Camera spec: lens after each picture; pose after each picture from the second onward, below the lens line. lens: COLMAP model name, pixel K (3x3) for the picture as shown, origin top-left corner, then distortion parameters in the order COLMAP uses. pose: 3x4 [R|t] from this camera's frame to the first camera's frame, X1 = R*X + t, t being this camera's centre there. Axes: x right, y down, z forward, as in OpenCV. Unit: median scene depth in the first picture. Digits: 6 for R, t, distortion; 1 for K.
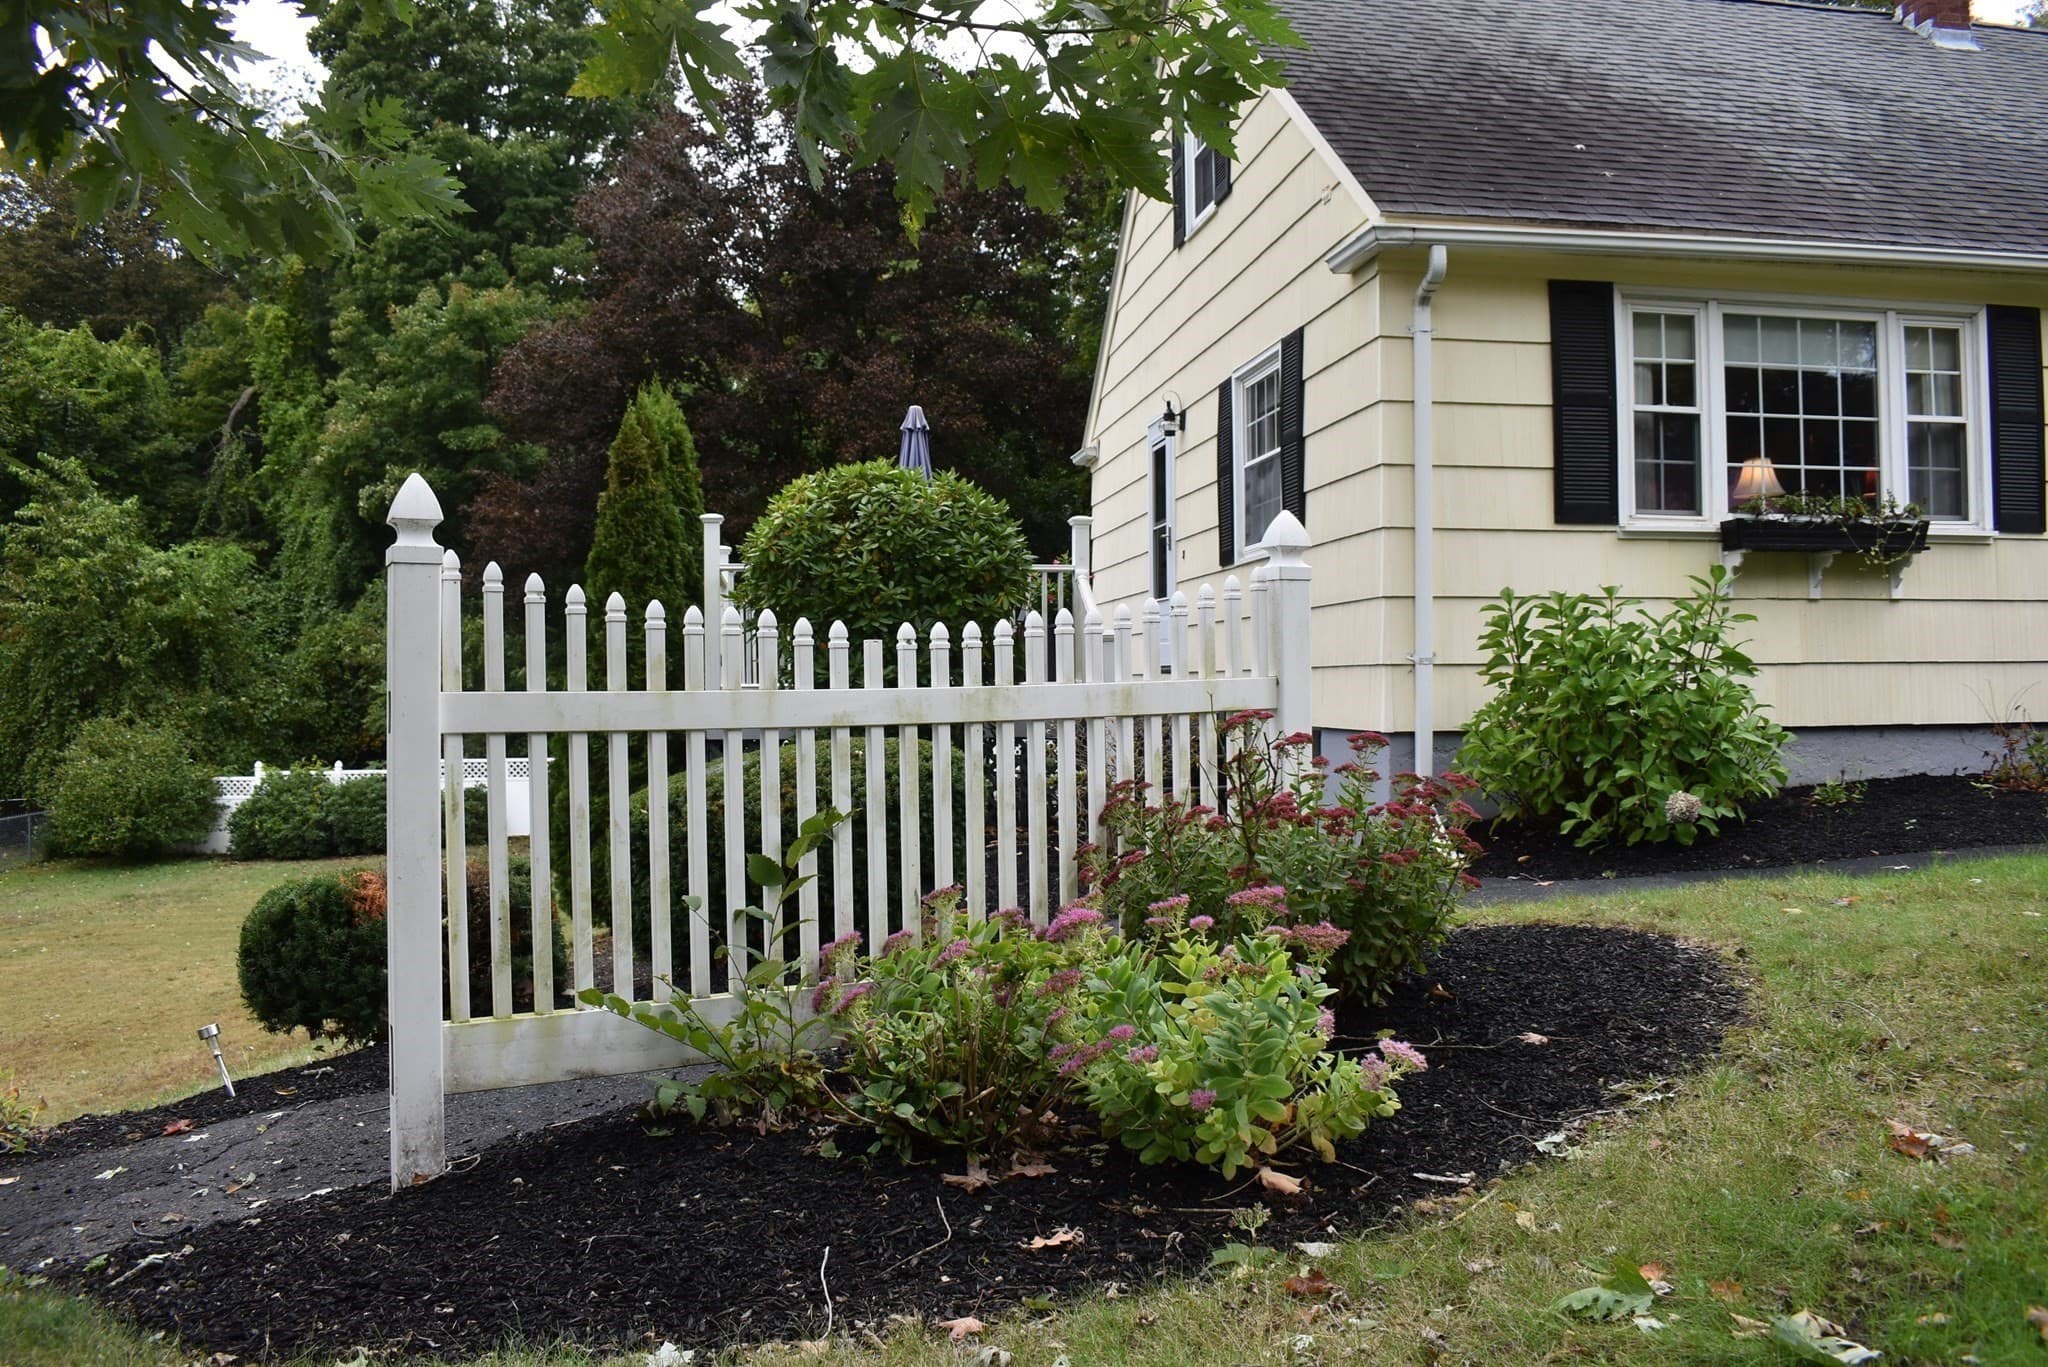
lens RADIAL K [[1605.4, 0, 1024.0], [0, 1605.4, 683.5], [0, 0, 1]] dist [-0.095440, 0.013381]
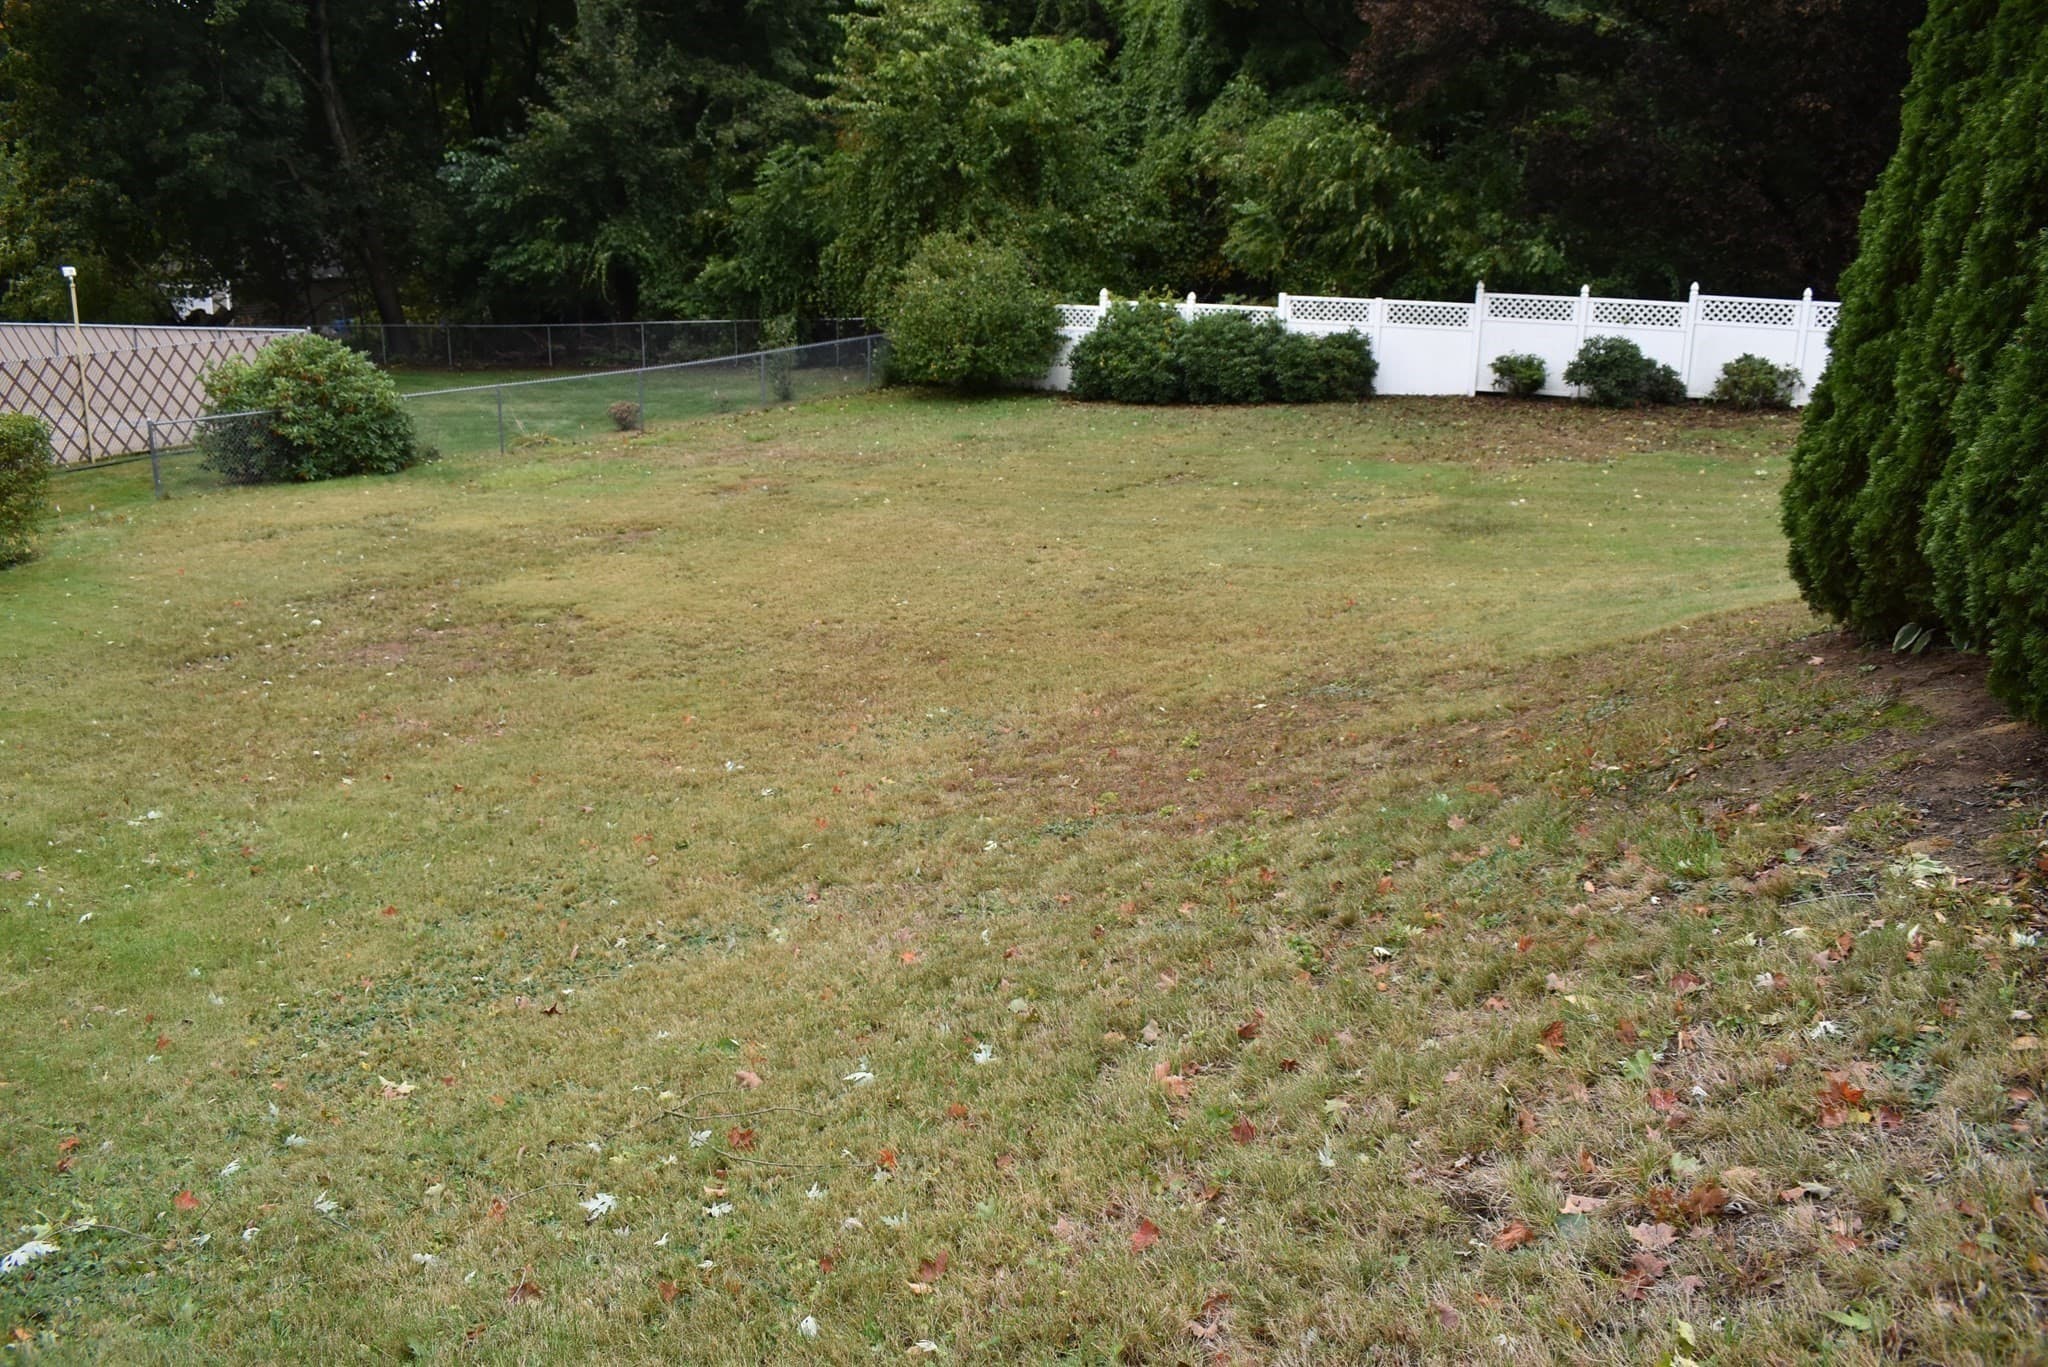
lens RADIAL K [[1605.4, 0, 1024.0], [0, 1605.4, 683.5], [0, 0, 1]] dist [-0.095440, 0.013381]
pose [[0.889011, 0.152150, -0.431867, -0.103459], [-0.025503, 0.958167, 0.285071, 0.007435], [0.457175, -0.242417, 0.855702, 0.153055]]
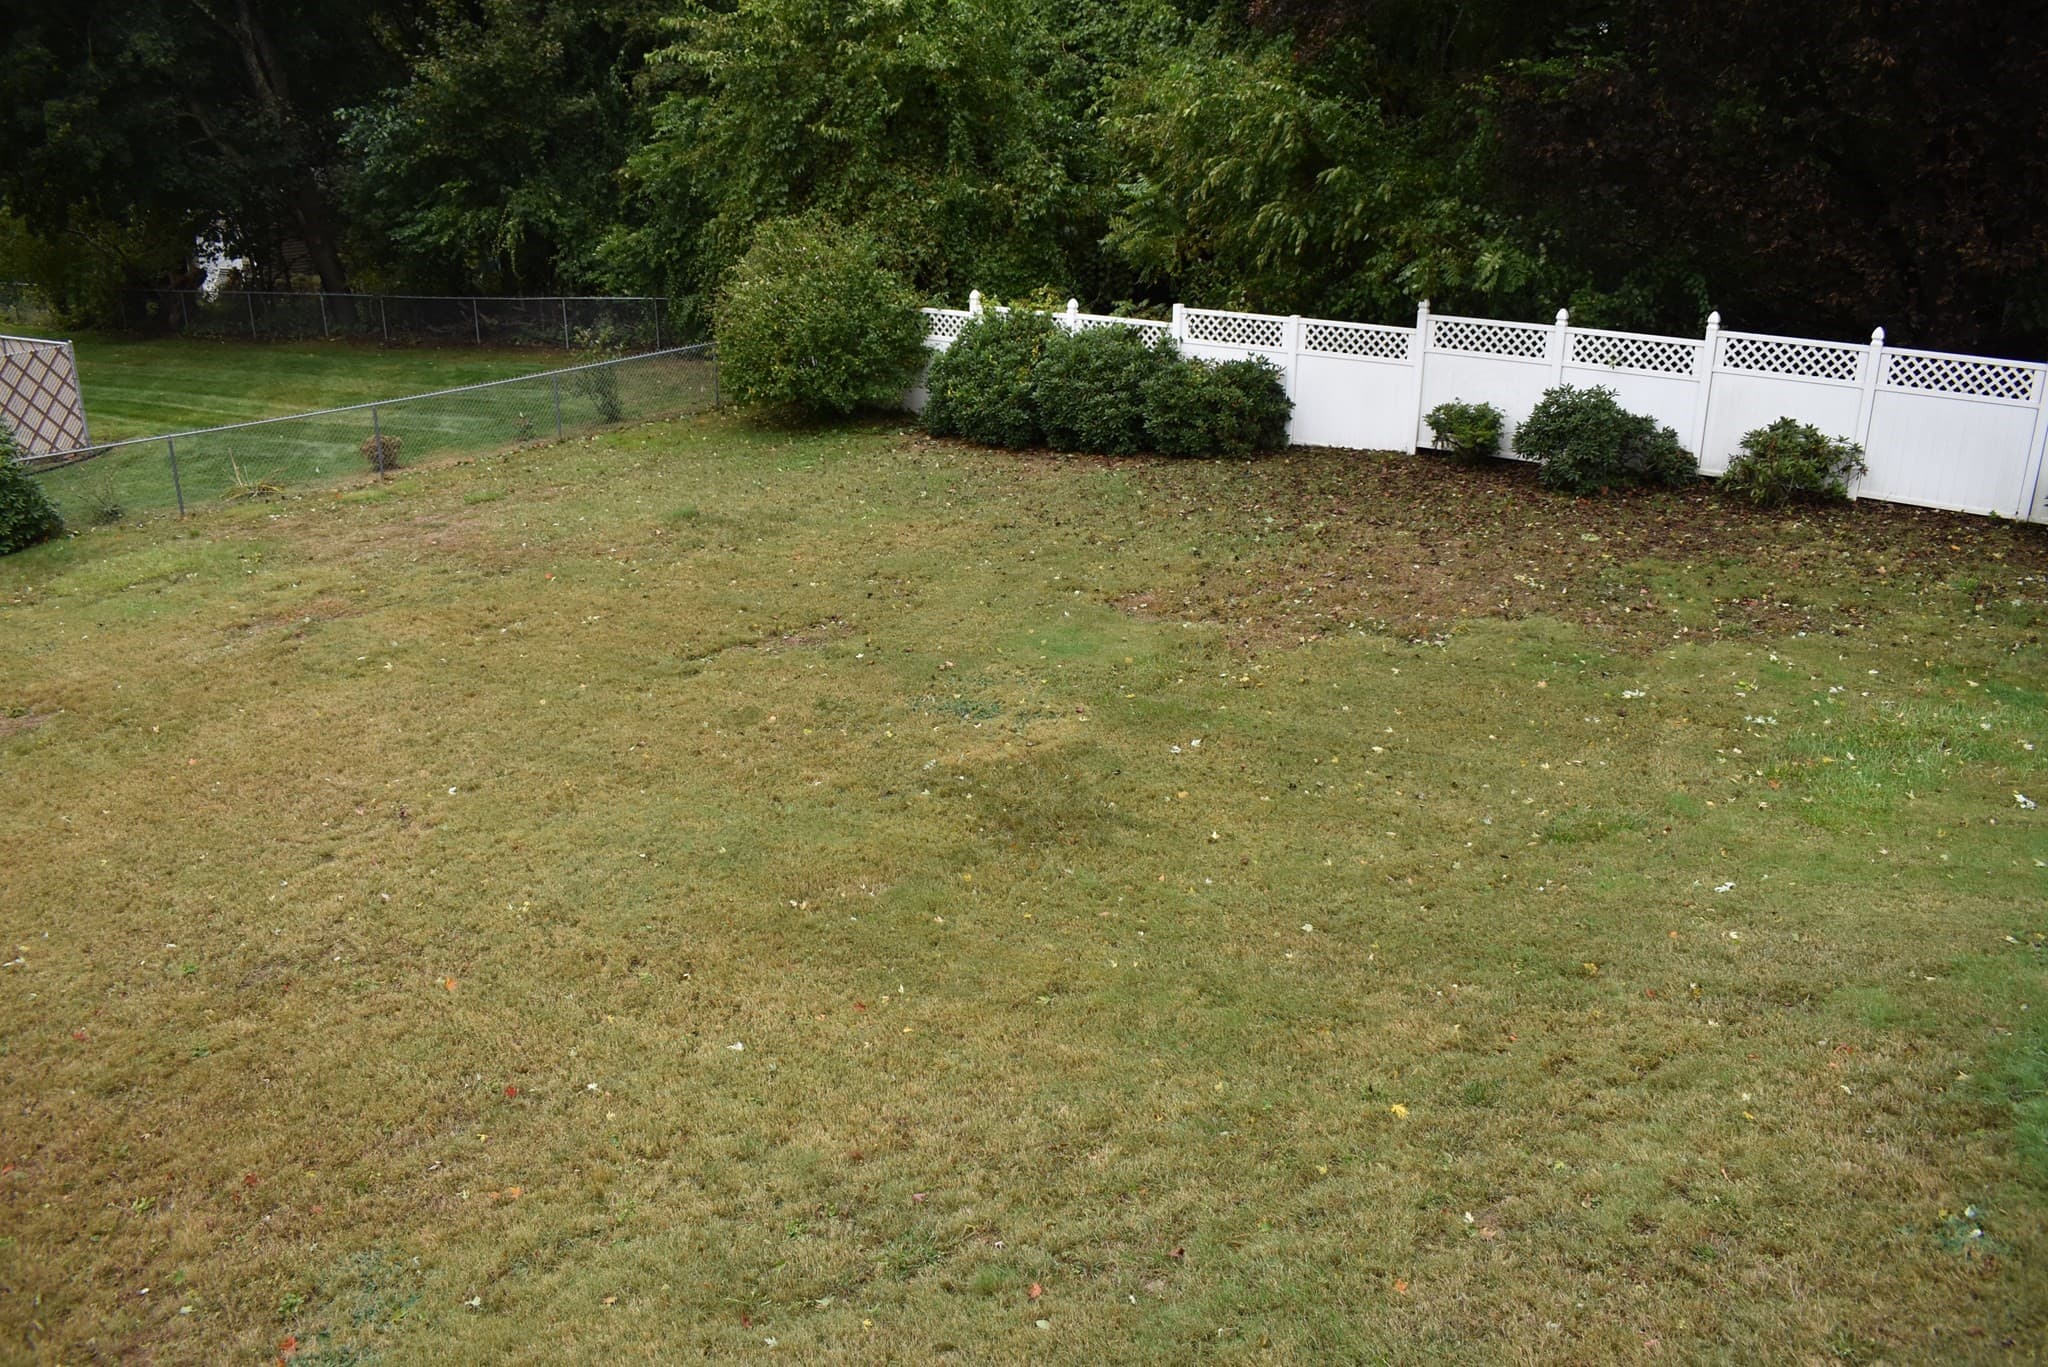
lens RADIAL K [[1605.4, 0, 1024.0], [0, 1605.4, 683.5], [0, 0, 1]] dist [-0.095440, 0.013381]
pose [[0.790104, 0.224530, -0.570371, -0.028780], [-0.008762, 0.934540, 0.355750, -0.038019], [0.612911, -0.276082, 0.740351, 0.433754]]
